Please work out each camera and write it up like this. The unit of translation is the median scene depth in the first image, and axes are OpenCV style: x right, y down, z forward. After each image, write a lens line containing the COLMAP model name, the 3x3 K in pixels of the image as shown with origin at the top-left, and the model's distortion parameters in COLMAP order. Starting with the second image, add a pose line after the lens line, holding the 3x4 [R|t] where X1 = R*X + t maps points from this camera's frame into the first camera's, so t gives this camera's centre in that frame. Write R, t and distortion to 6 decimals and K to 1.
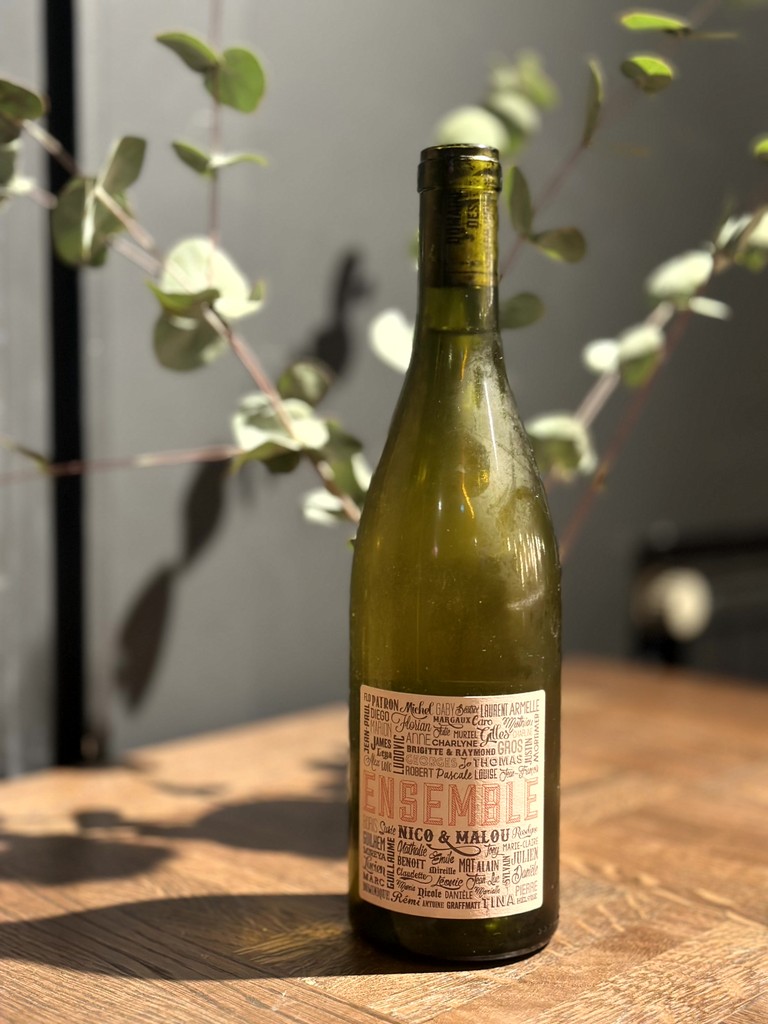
lens RADIAL K [[1492.0, 0, 379.1], [0, 1492.0, 485.0], [0, 0, 1]] dist [0.052824, 0.000000]
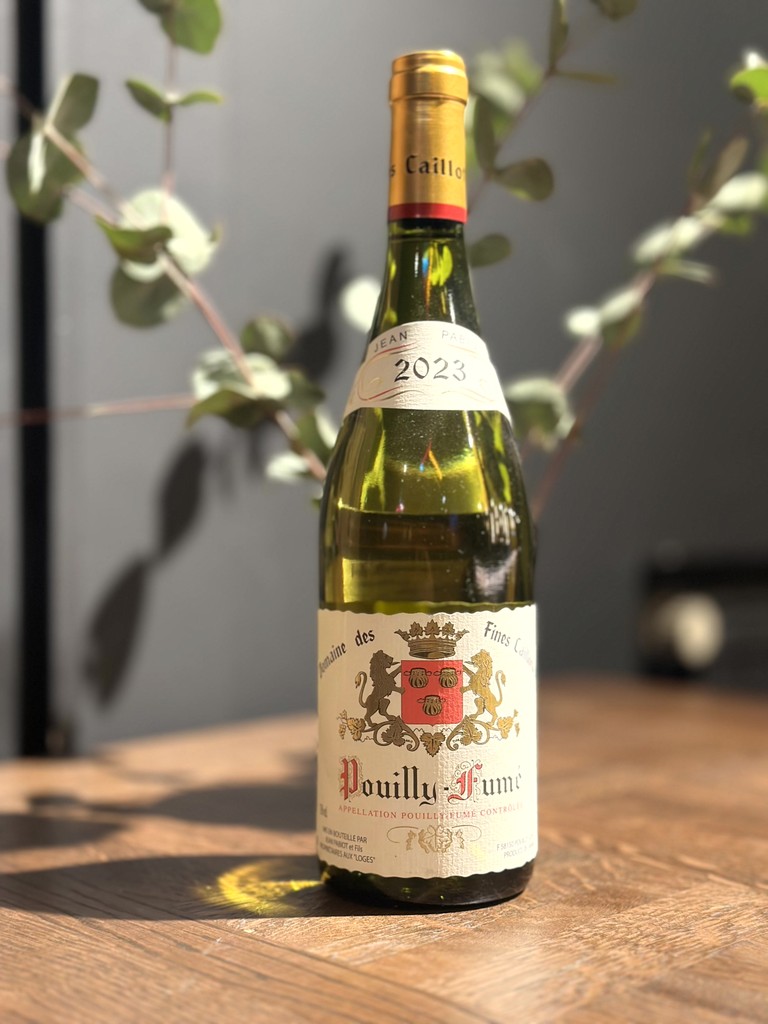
lens RADIAL K [[1492.0, 0, 382.3], [0, 1492.0, 498.0], [0, 0, 1]] dist [0.052824, 0.000000]
pose [[0.999776, -0.004524, -0.020697, 0.049730], [0.003391, 0.998510, -0.054463, 0.100996], [0.020913, 0.054380, 0.998301, 0.056161]]
